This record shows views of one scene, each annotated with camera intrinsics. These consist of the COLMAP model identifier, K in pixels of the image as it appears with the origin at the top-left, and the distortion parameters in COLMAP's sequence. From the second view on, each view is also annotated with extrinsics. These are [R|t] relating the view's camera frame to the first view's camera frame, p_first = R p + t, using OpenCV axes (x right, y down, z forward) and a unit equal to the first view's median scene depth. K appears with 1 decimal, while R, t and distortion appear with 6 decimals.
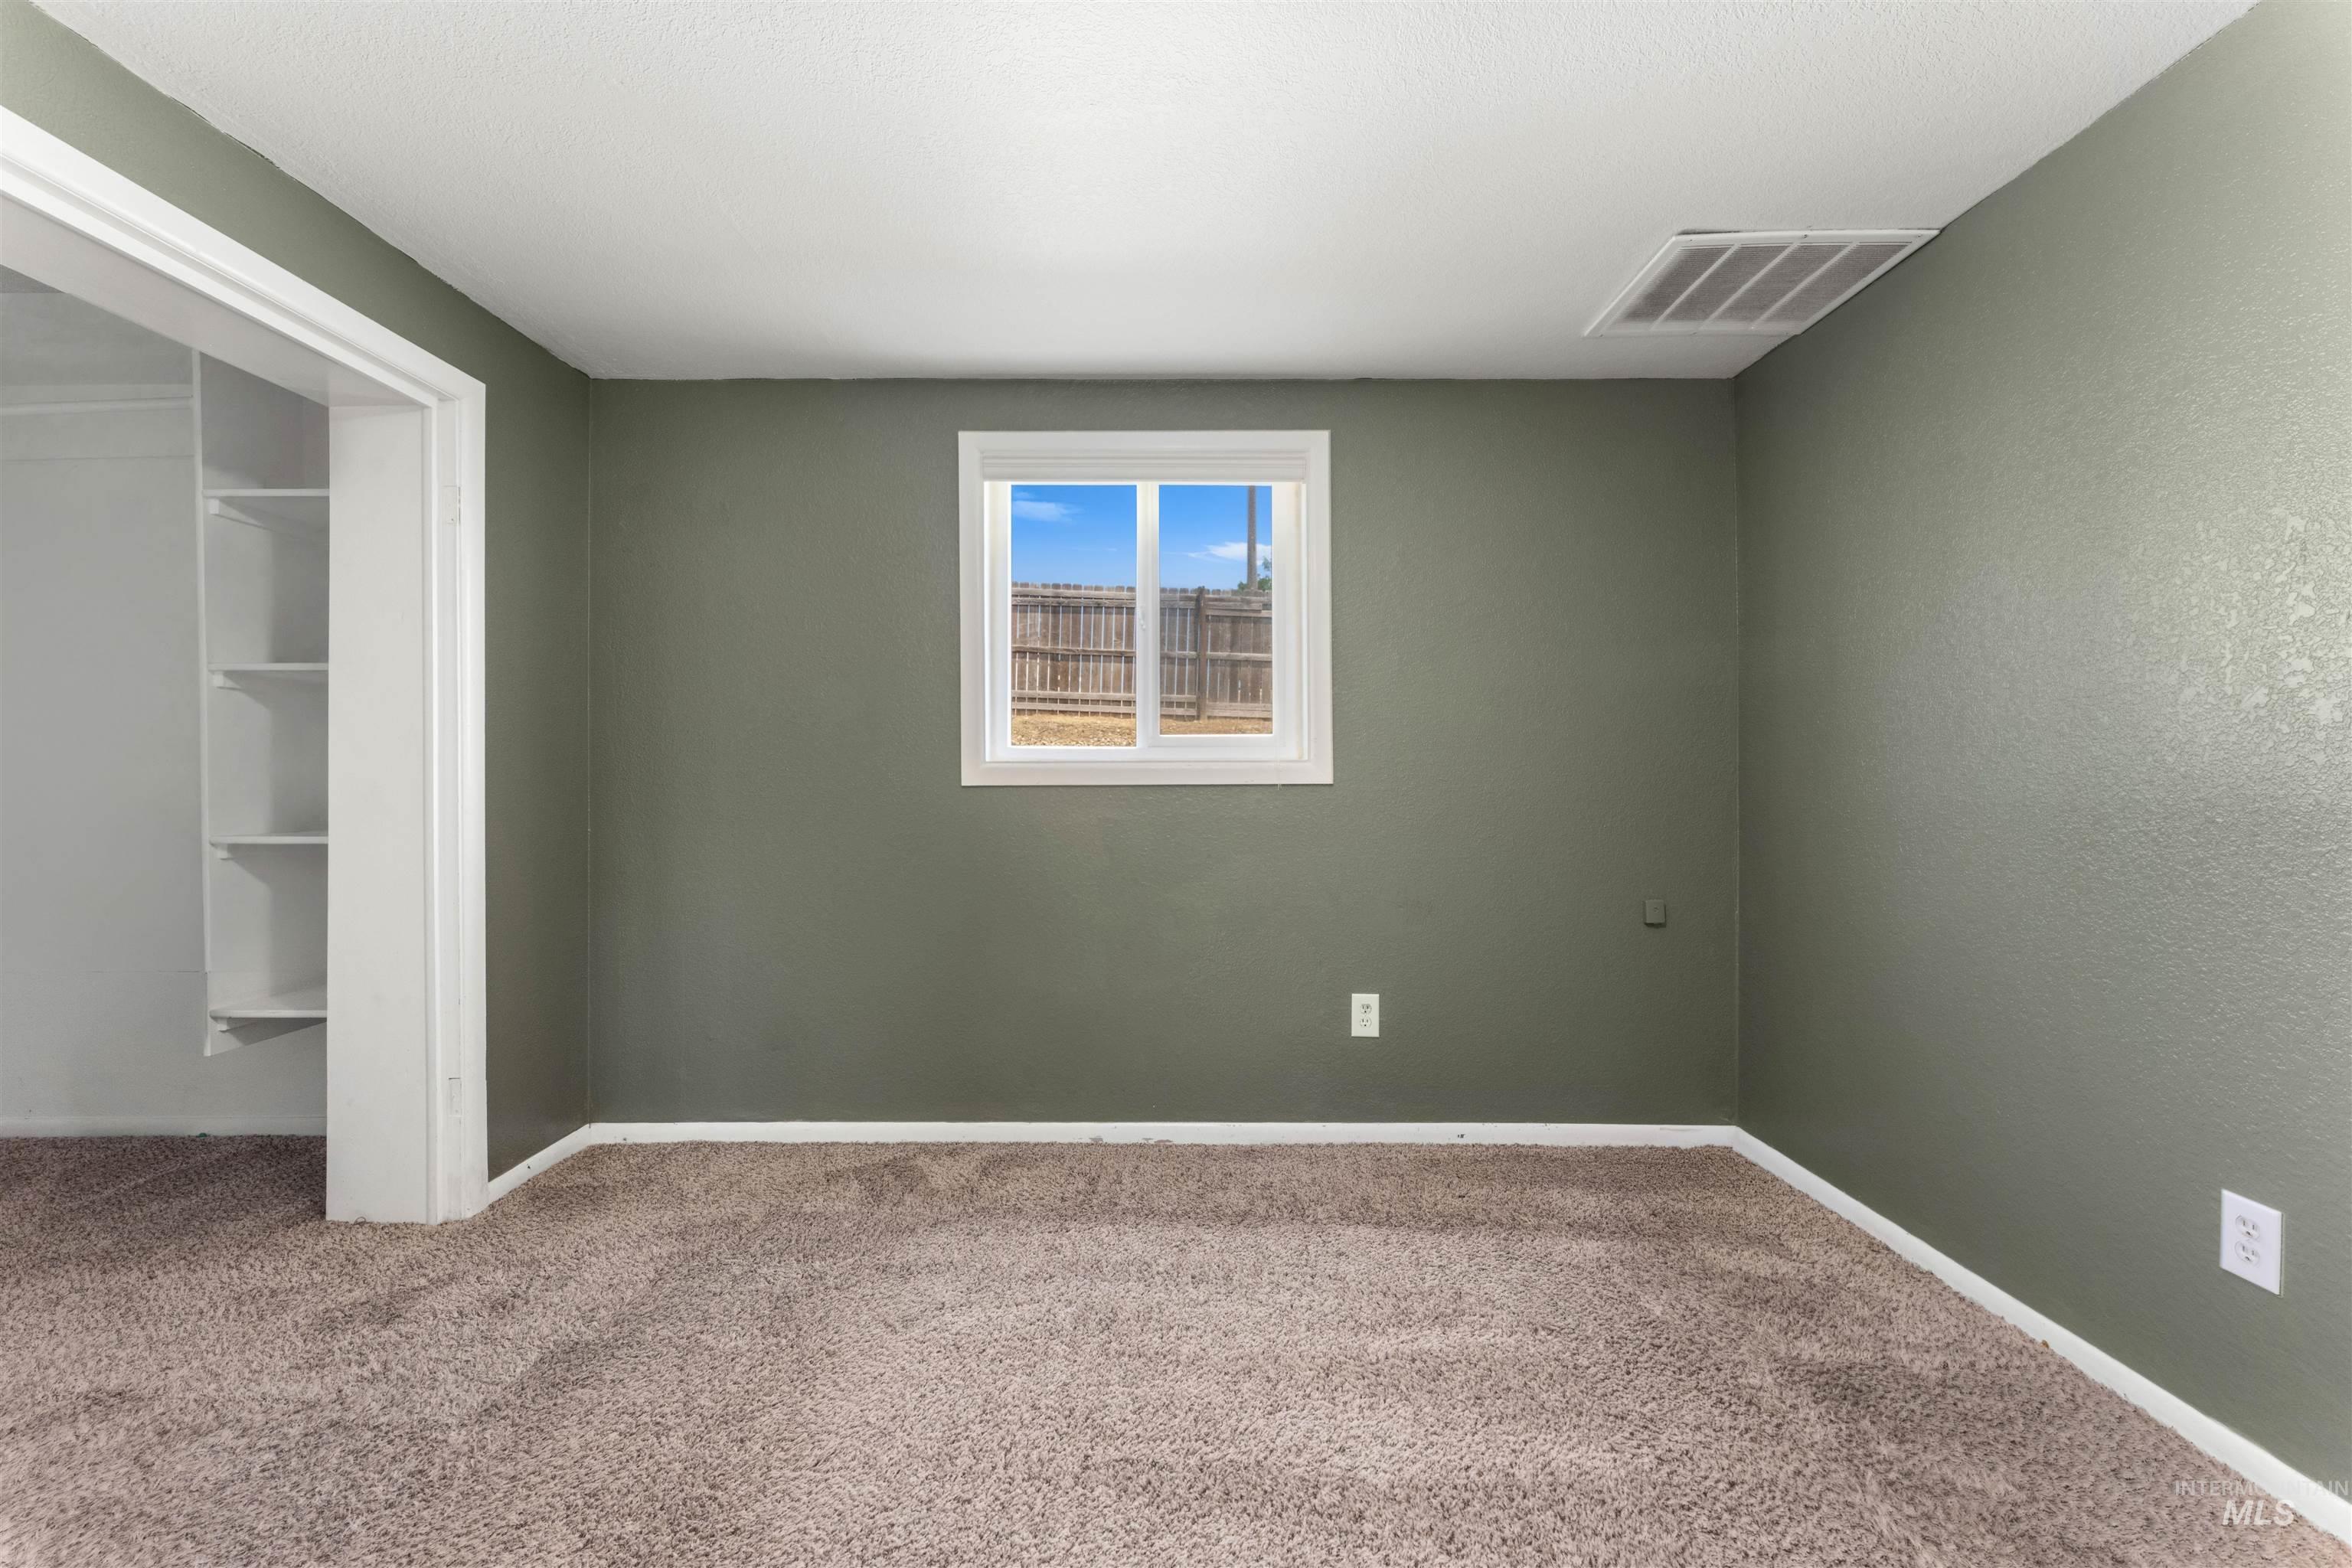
lens RADIAL K [[946.9, 0, 1179.4], [0, 946.9, 783.0], [0, 0, 1]] dist [0.002295, -0.001212]
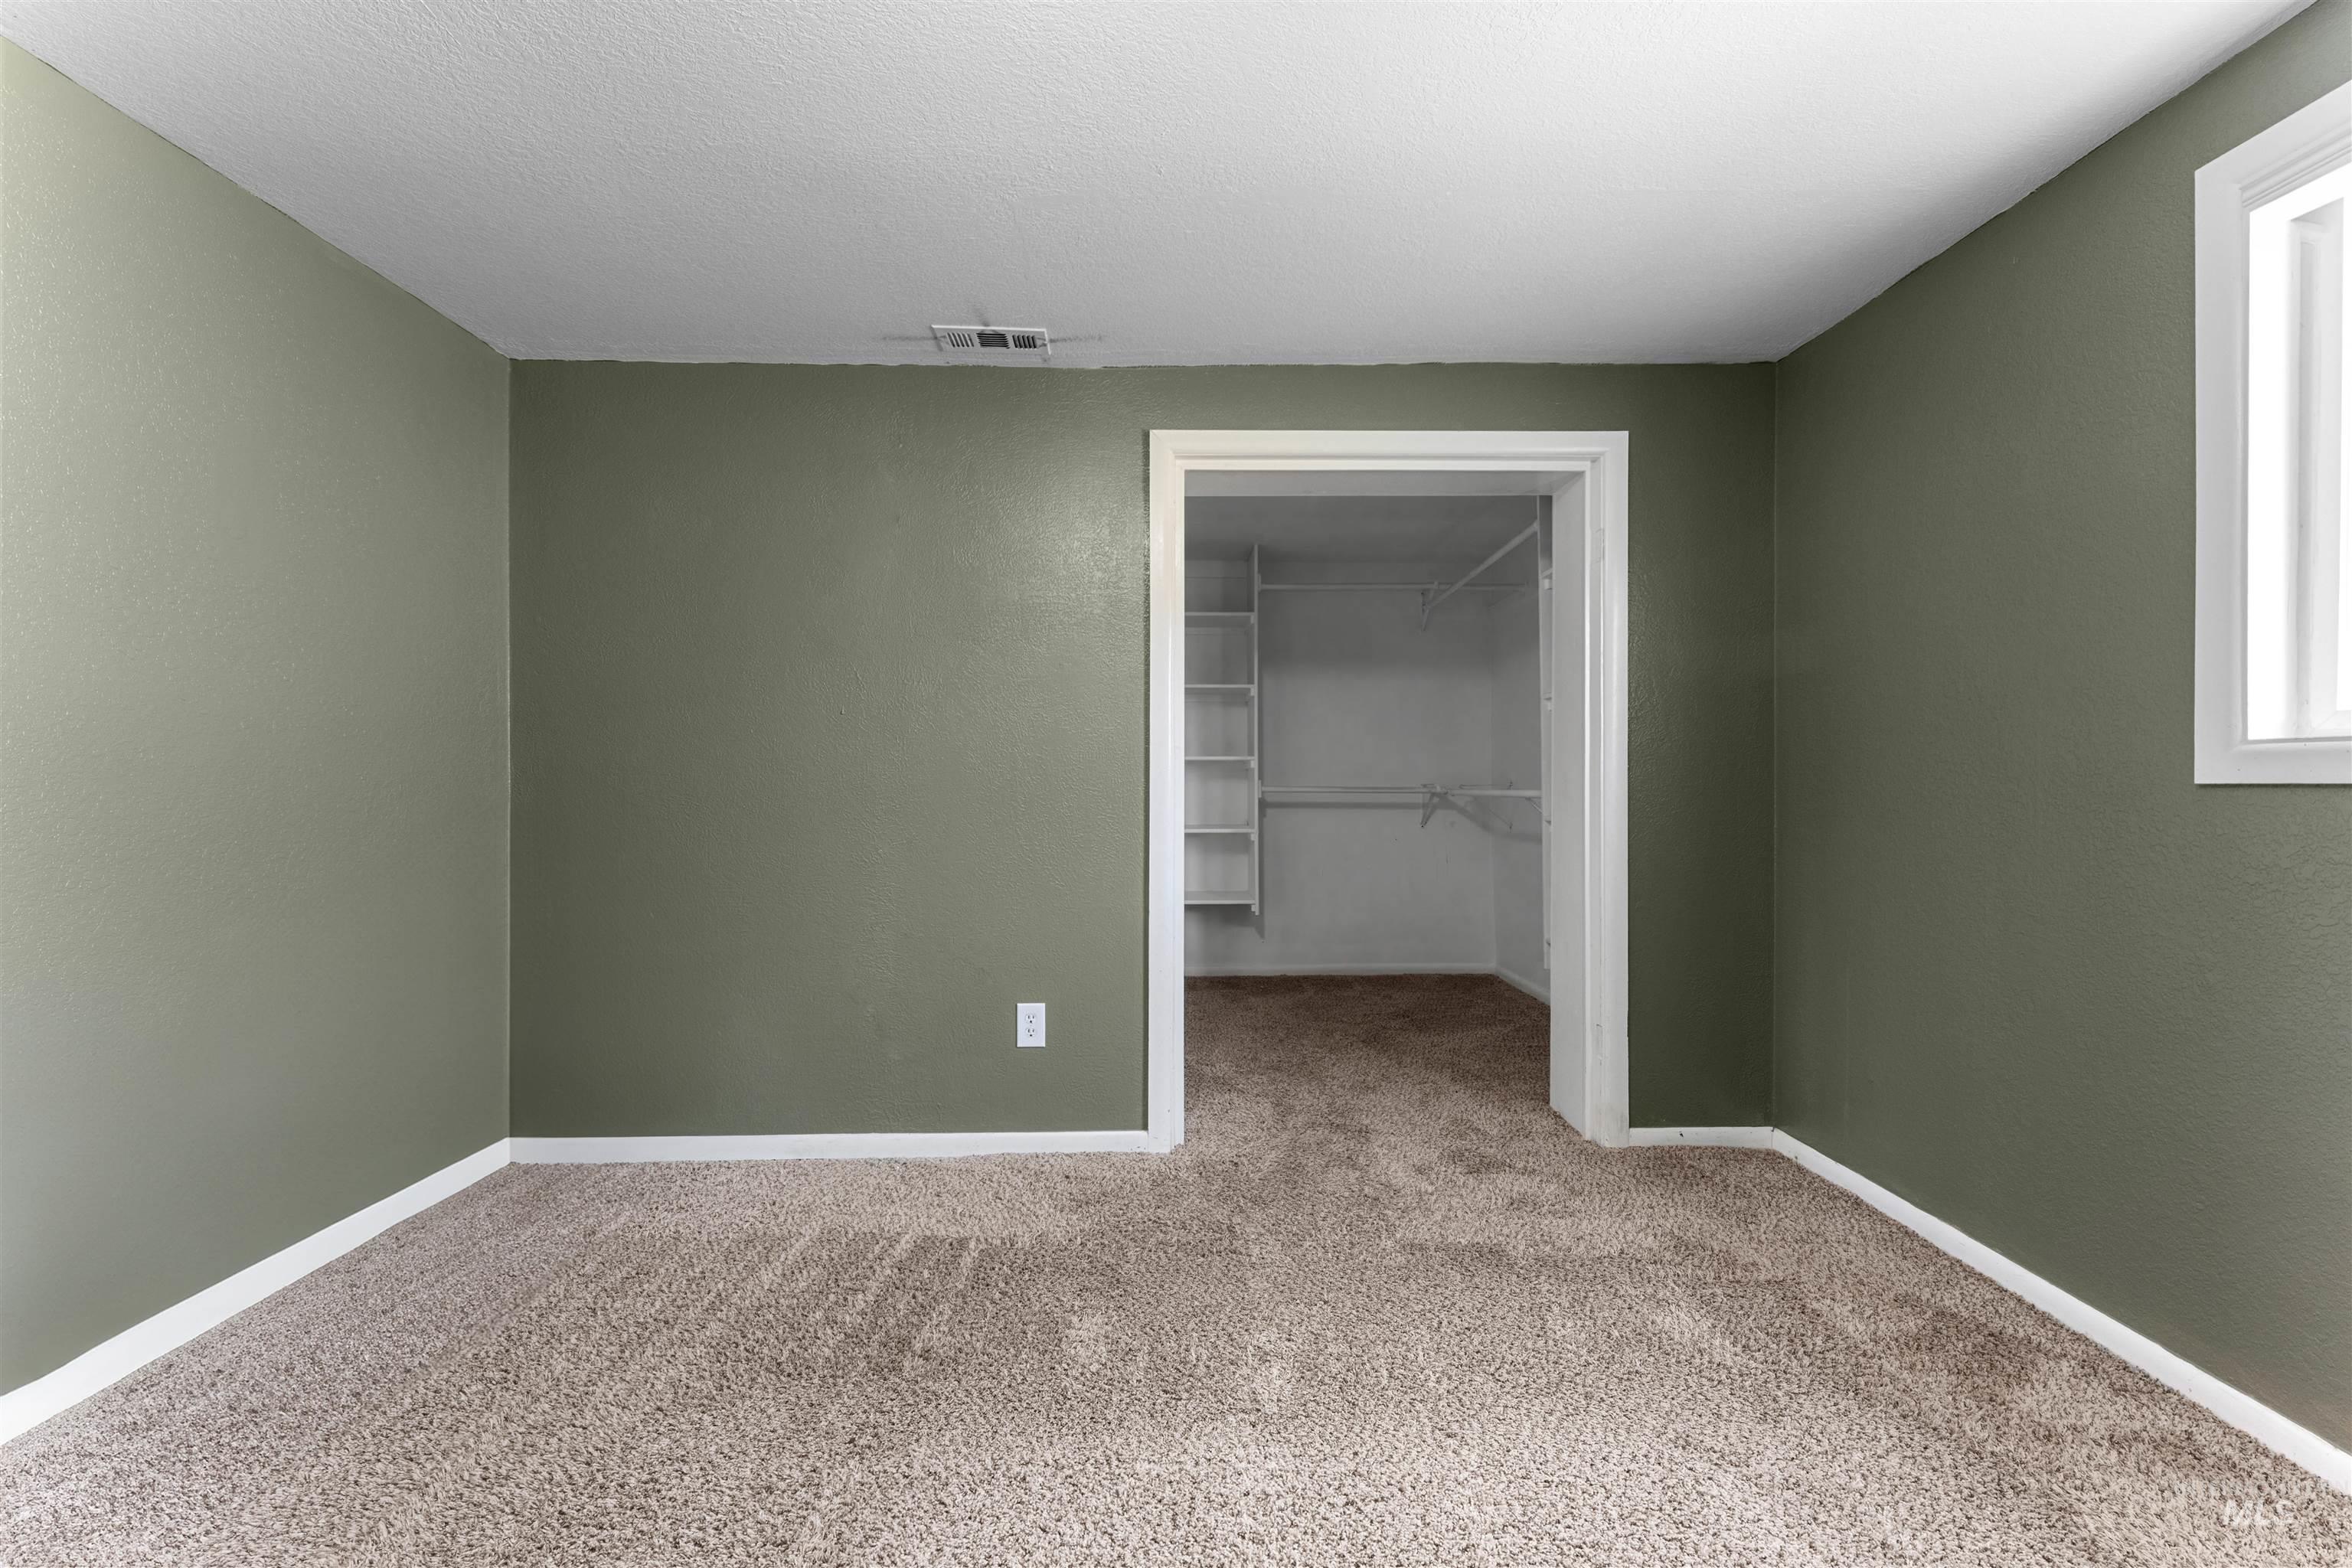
lens RADIAL K [[946.9, 0, 1172.2], [0, 946.9, 782.3], [0, 0, 1]] dist [0.002295, -0.001212]
pose [[0.001292, 0.004254, -0.999990, 0.402829], [-0.002209, 0.999989, 0.004251, 0.001043], [0.999997, 0.002204, 0.001301, 0.432091]]
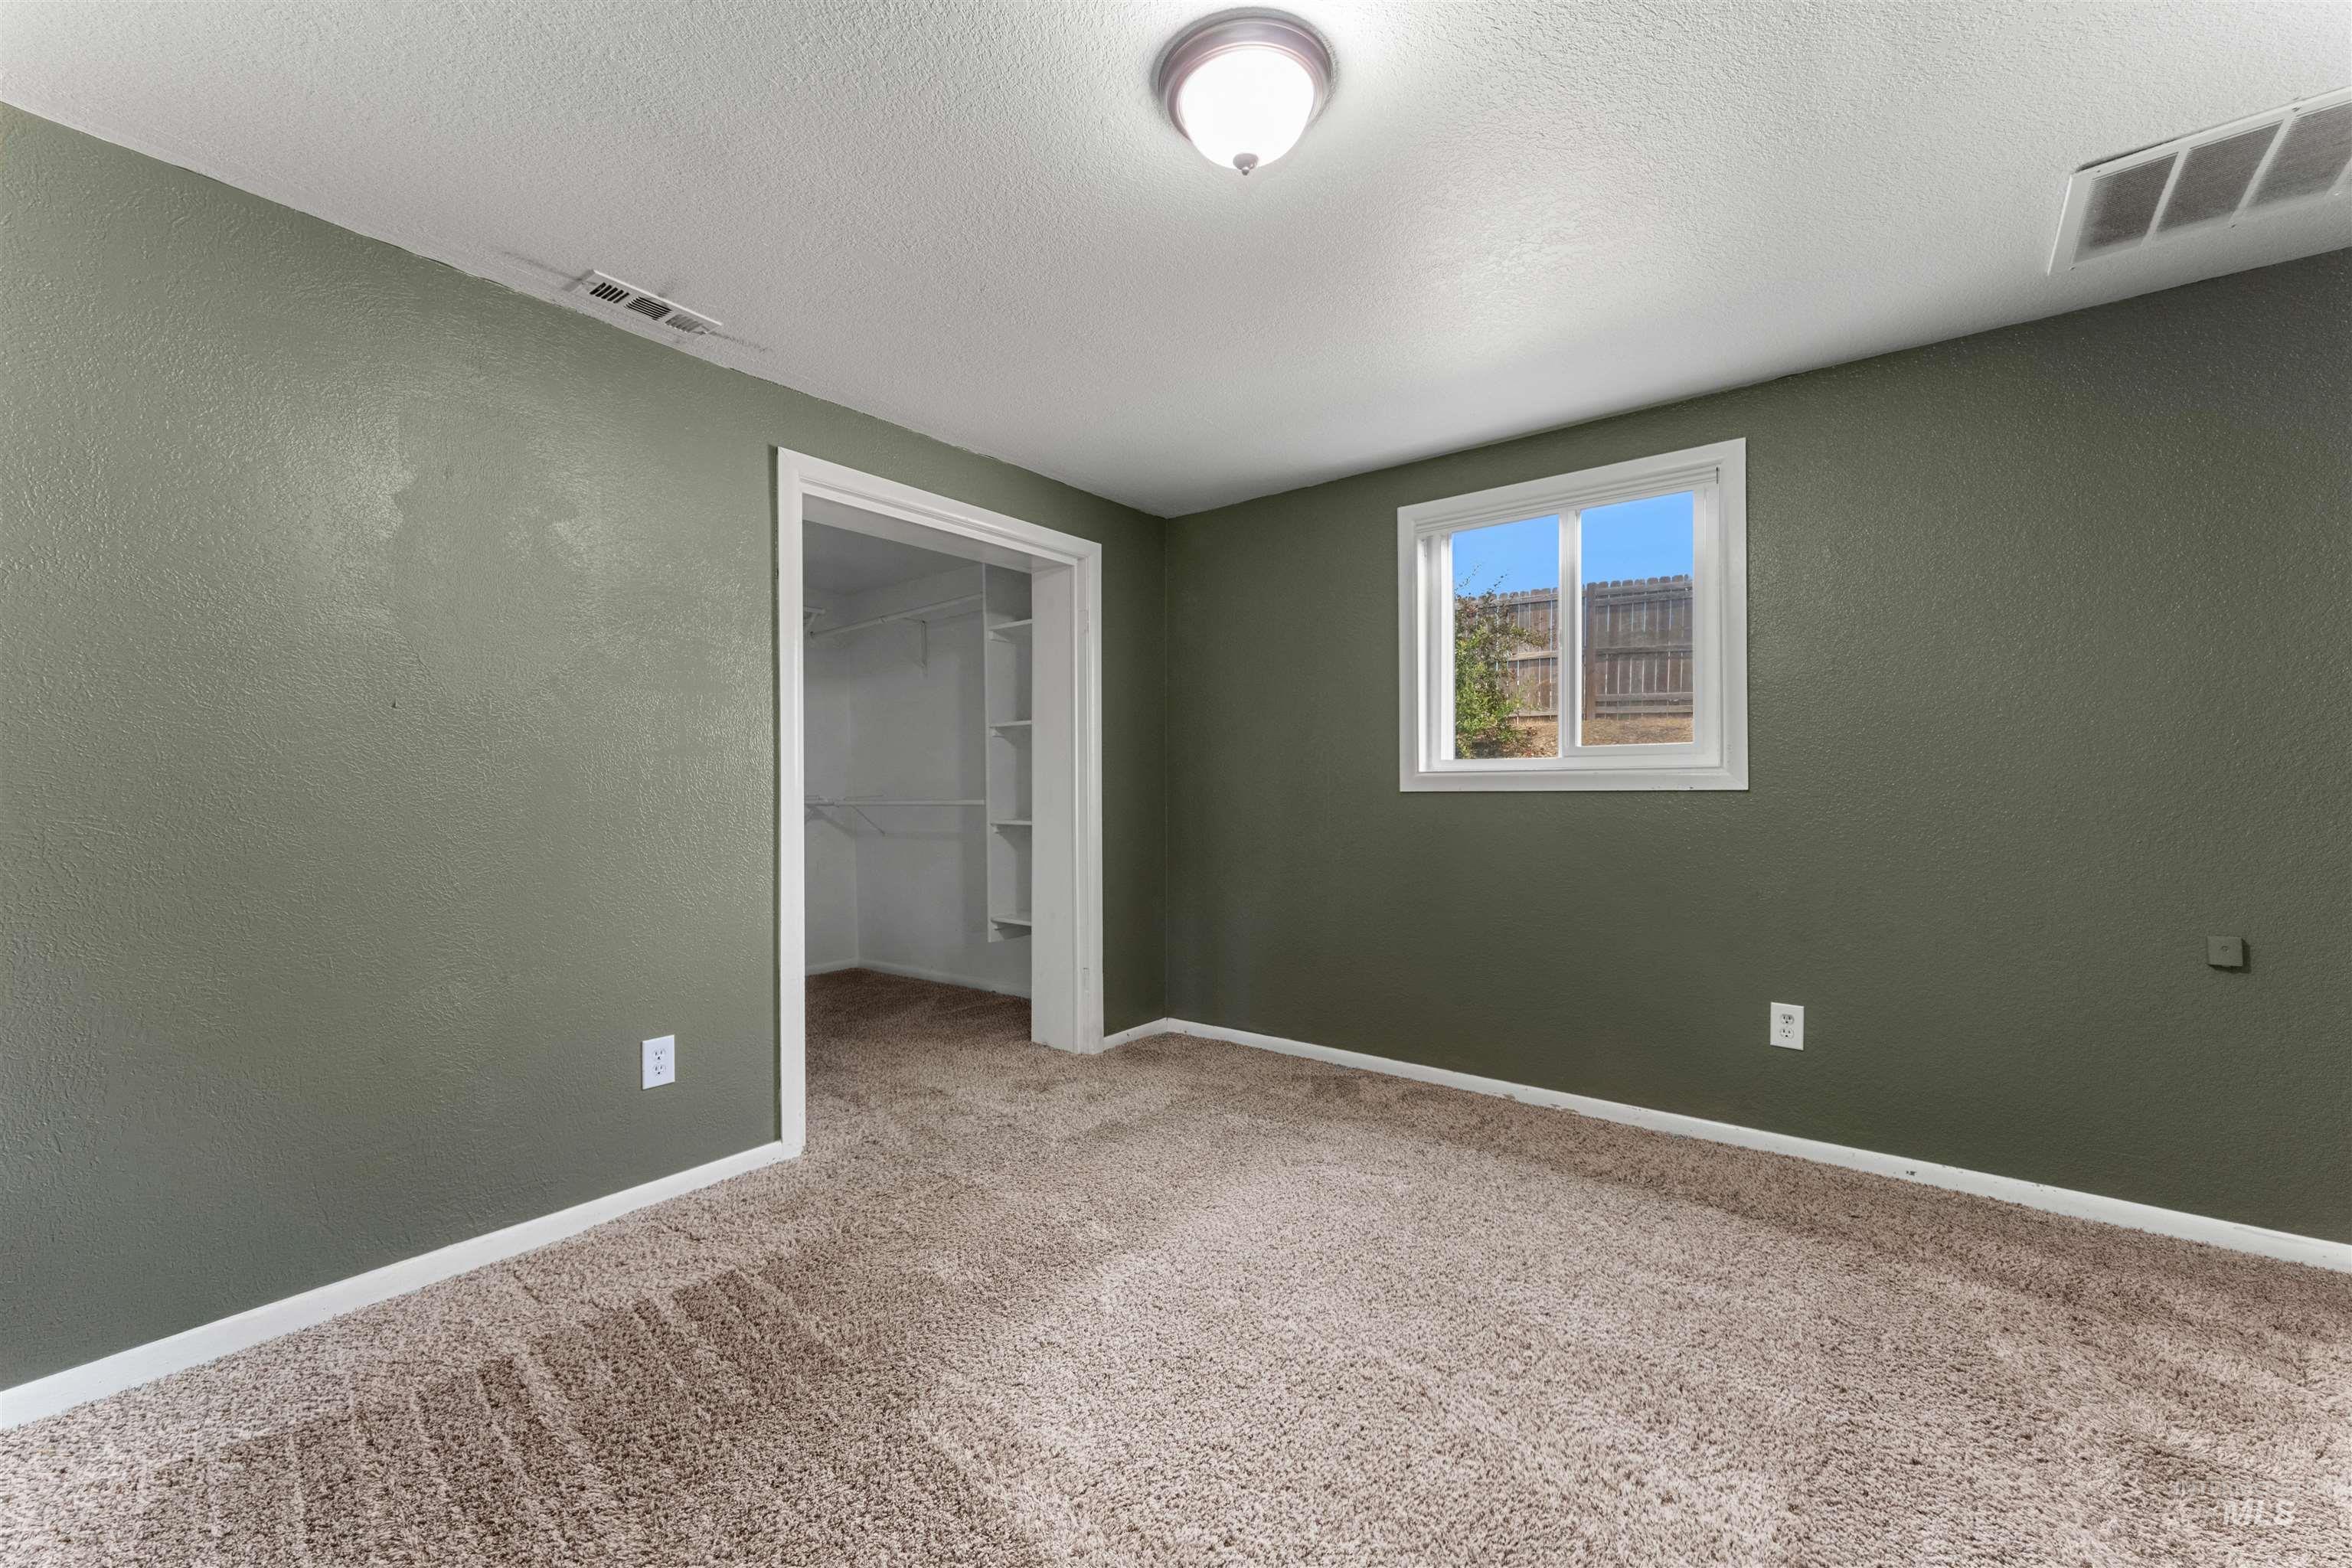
lens RADIAL K [[946.9, 0, 1174.8], [0, 946.9, 791.1], [0, 0, 1]] dist [0.002295, -0.001212]
pose [[0.787169, -0.000332, -0.616737, 0.353860], [0.000865, 0.999999, 0.000565, 0.001063], [0.616737, -0.000978, 0.787169, -0.192508]]
